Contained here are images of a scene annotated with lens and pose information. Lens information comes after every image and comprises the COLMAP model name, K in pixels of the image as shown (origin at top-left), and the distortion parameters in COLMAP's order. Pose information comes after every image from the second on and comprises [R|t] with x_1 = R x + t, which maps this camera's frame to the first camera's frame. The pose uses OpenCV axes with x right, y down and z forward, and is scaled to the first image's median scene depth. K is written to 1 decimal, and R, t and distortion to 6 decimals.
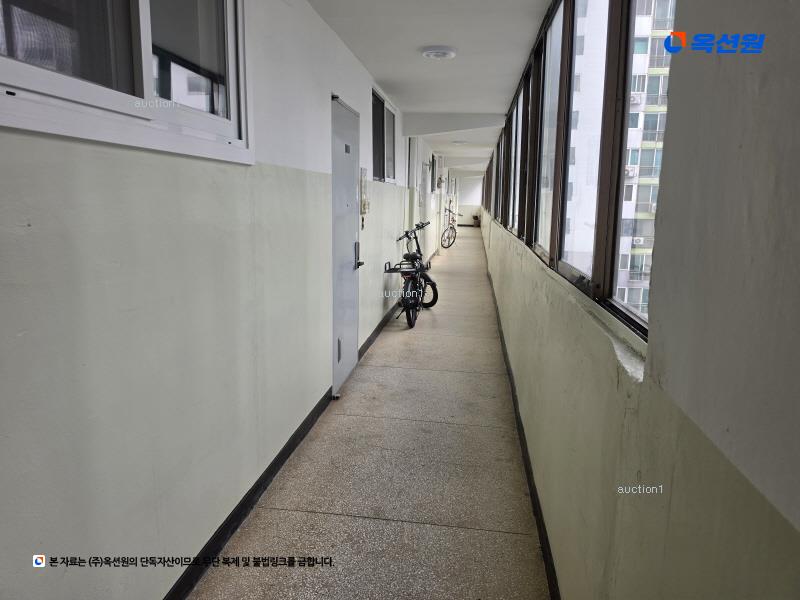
lens RADIAL K [[559.5, 0, 412.2], [0, 559.5, 297.1], [0, 0, 1]] dist [0.135551, -0.180752]
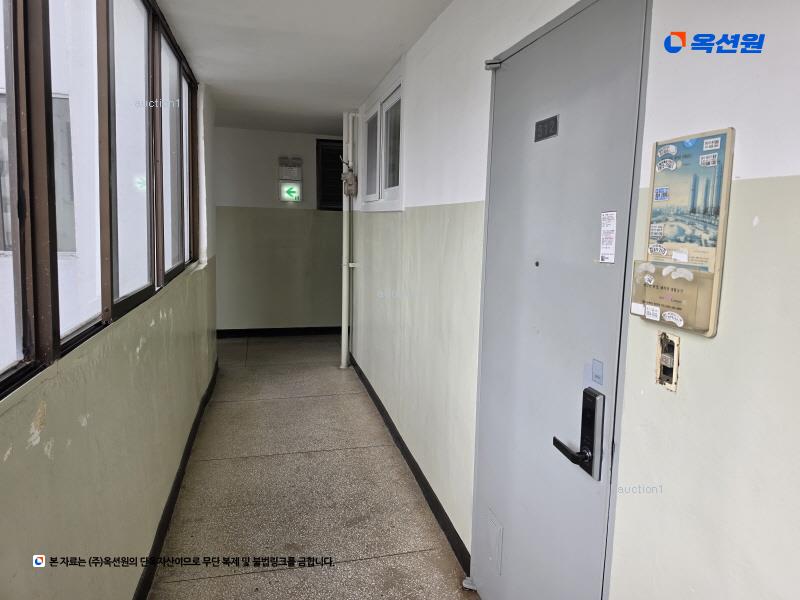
lens RADIAL K [[559.5, 0, 412.2], [0, 559.5, 297.1], [0, 0, 1]] dist [0.135551, -0.180752]
pose [[-0.935389, 0.004348, -0.353594, 0.152456], [-0.103034, 0.953188, 0.284283, -0.324087], [0.338278, 0.302347, -0.891153, 1.757470]]
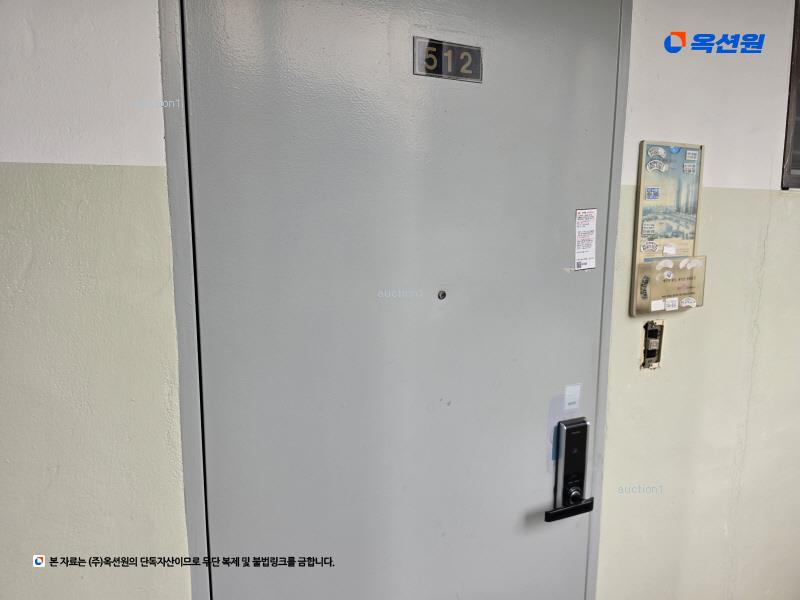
lens RADIAL K [[559.5, 0, 412.2], [0, 559.5, 297.1], [0, 0, 1]] dist [0.135551, -0.180752]
pose [[0.576769, 0.111423, -0.809273, 0.096512], [-0.137232, 0.989792, 0.038473, -0.222999], [0.805298, 0.088868, 0.586171, 1.115491]]
